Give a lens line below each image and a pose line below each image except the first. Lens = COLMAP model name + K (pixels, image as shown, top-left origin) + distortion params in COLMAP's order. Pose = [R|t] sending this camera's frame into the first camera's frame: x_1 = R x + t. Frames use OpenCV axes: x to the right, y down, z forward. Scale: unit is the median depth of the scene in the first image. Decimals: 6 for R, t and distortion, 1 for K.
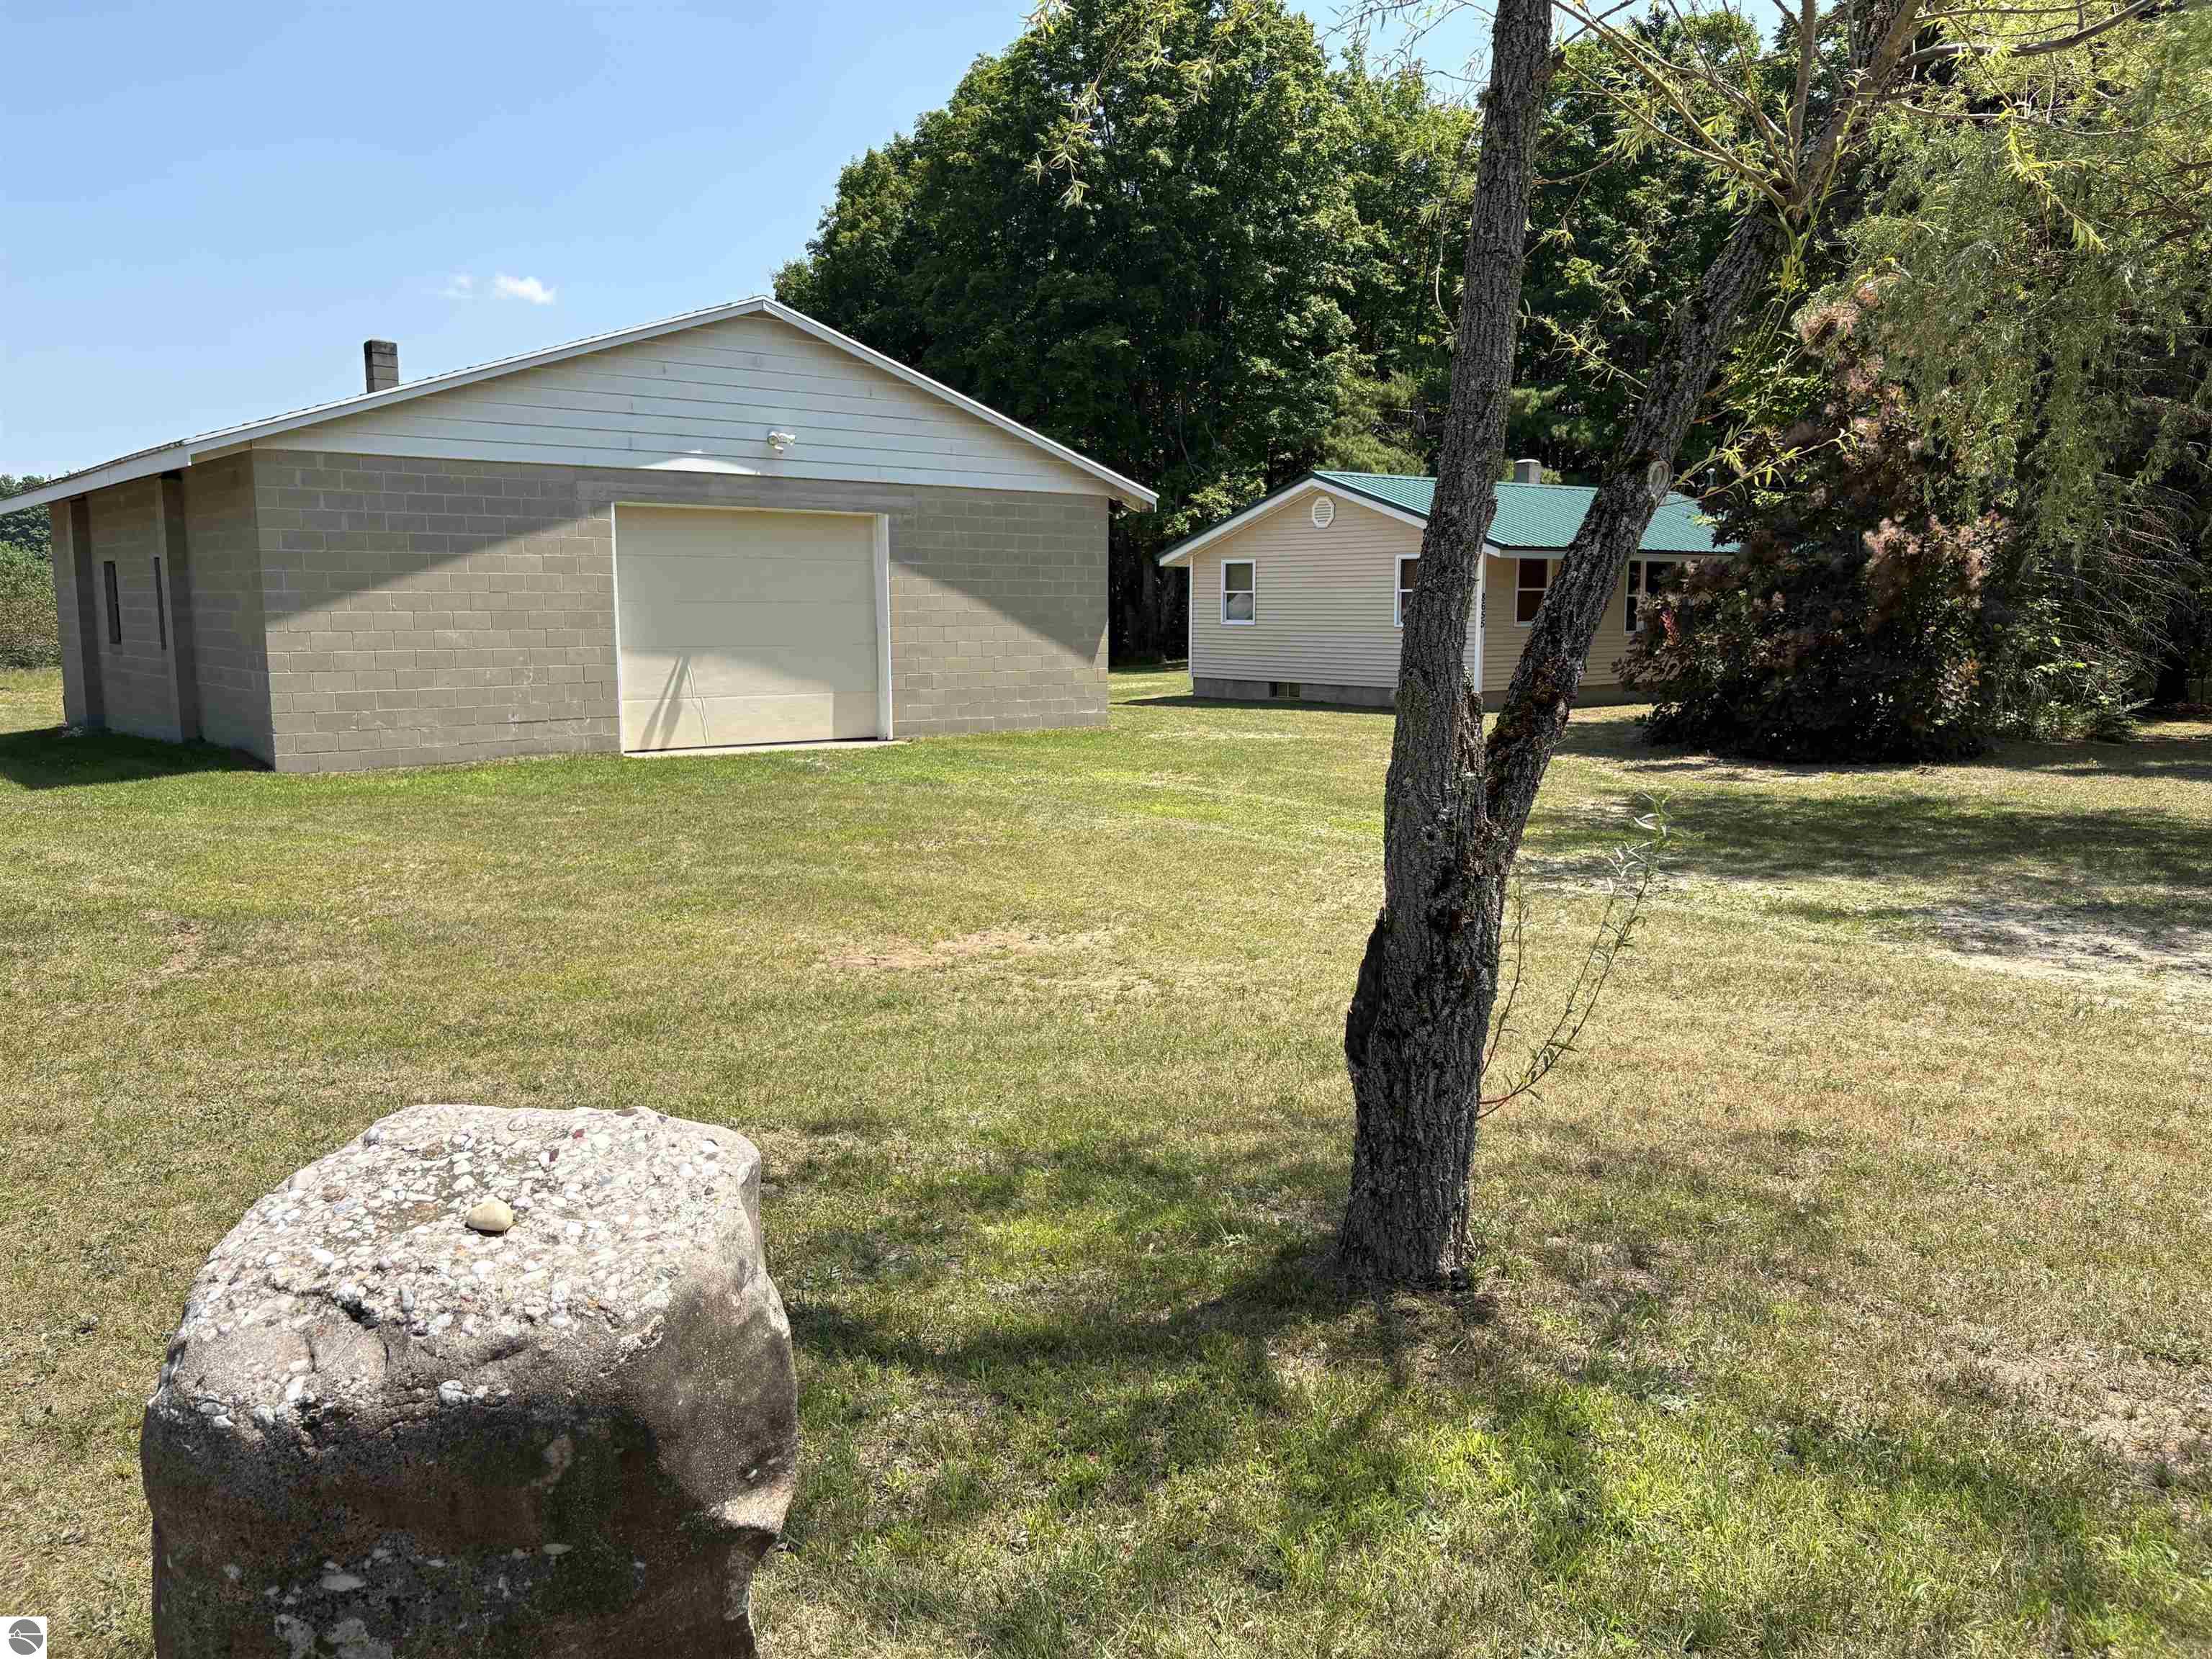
lens RADIAL K [[1664.5, 0, 1106.0], [0, 1664.5, 829.5], [0, 0, 1]] dist [0.007011, 0.003136]
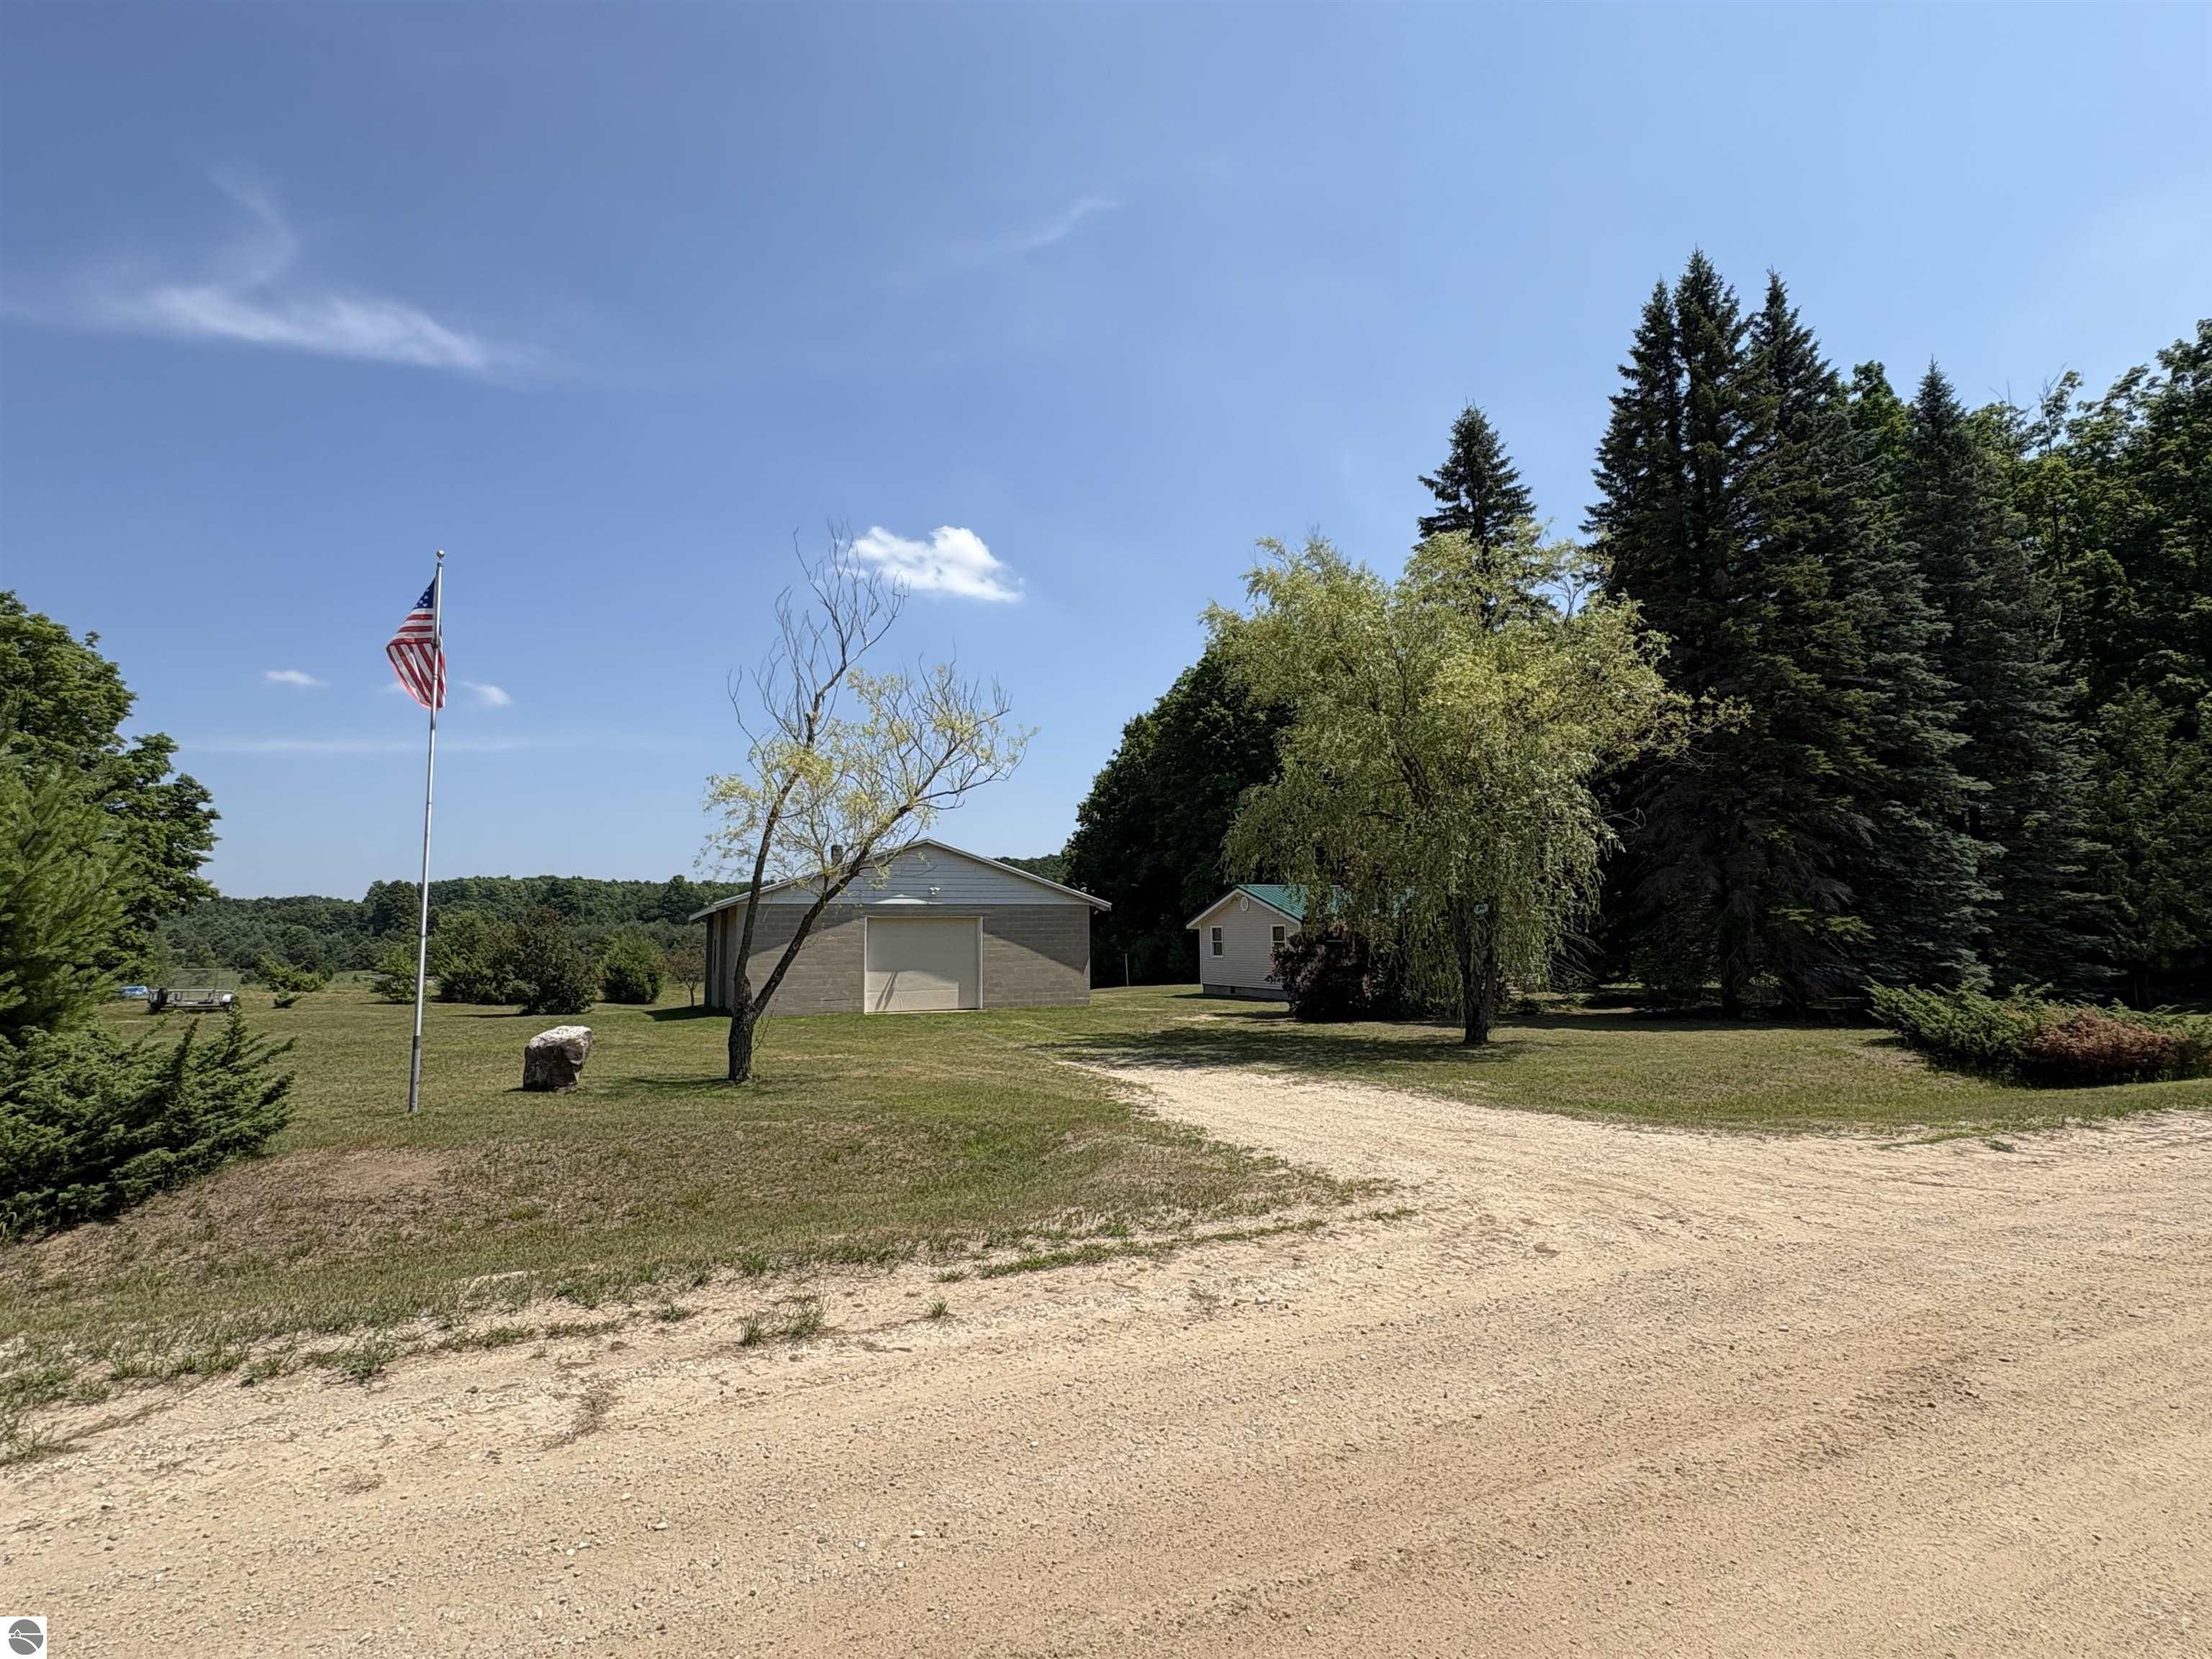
lens RADIAL K [[1080.1, 0, 1106.0], [0, 1080.1, 829.5], [0, 0, 1]] dist [0.000489, 0.000014]
pose [[0.964322, -0.038367, -0.261939, 0.183439], [-0.025434, 0.971439, -0.235922, 0.024282], [0.263509, 0.234167, 0.935804, -0.191975]]
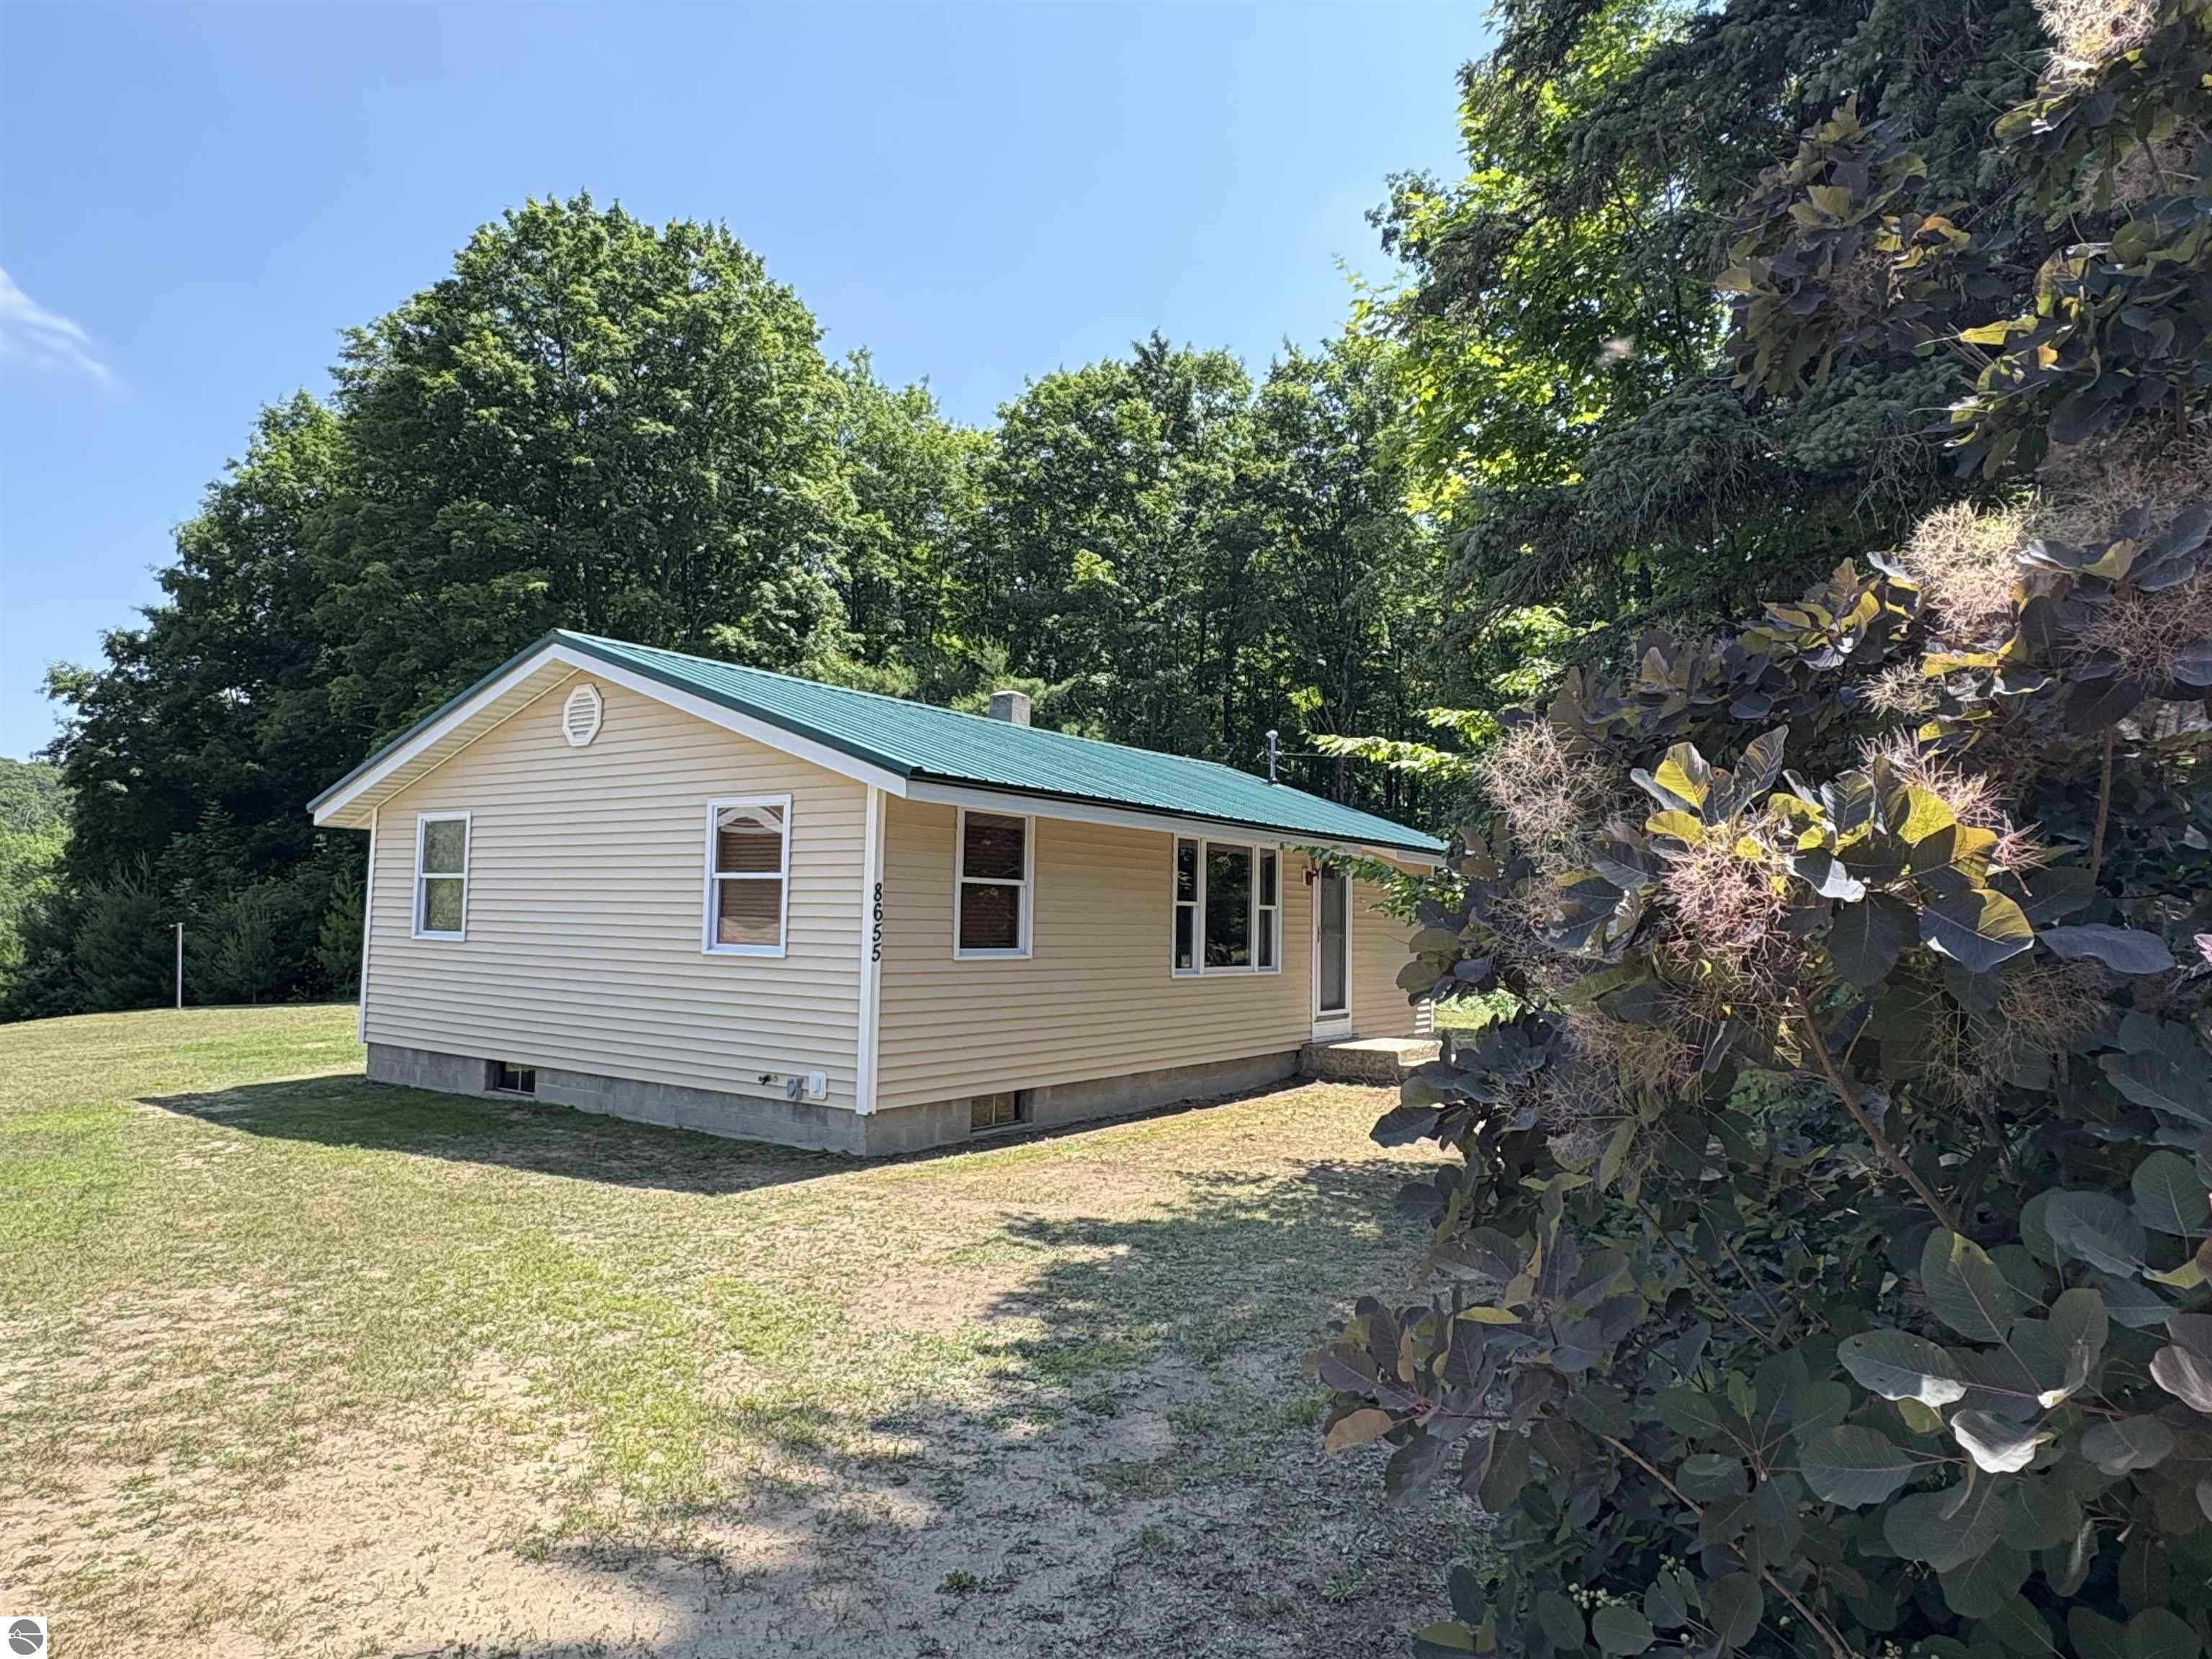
lens RADIAL K [[1344.1, 0, 1106.0], [0, 1344.1, 829.5], [0, 0, 1]] dist [-0.001119, -0.000185]
pose [[0.960510, 0.035564, 0.275962, 0.096841], [0.020952, 0.979737, -0.199187, -0.043797], [-0.277454, 0.197103, 0.940303, 0.337443]]
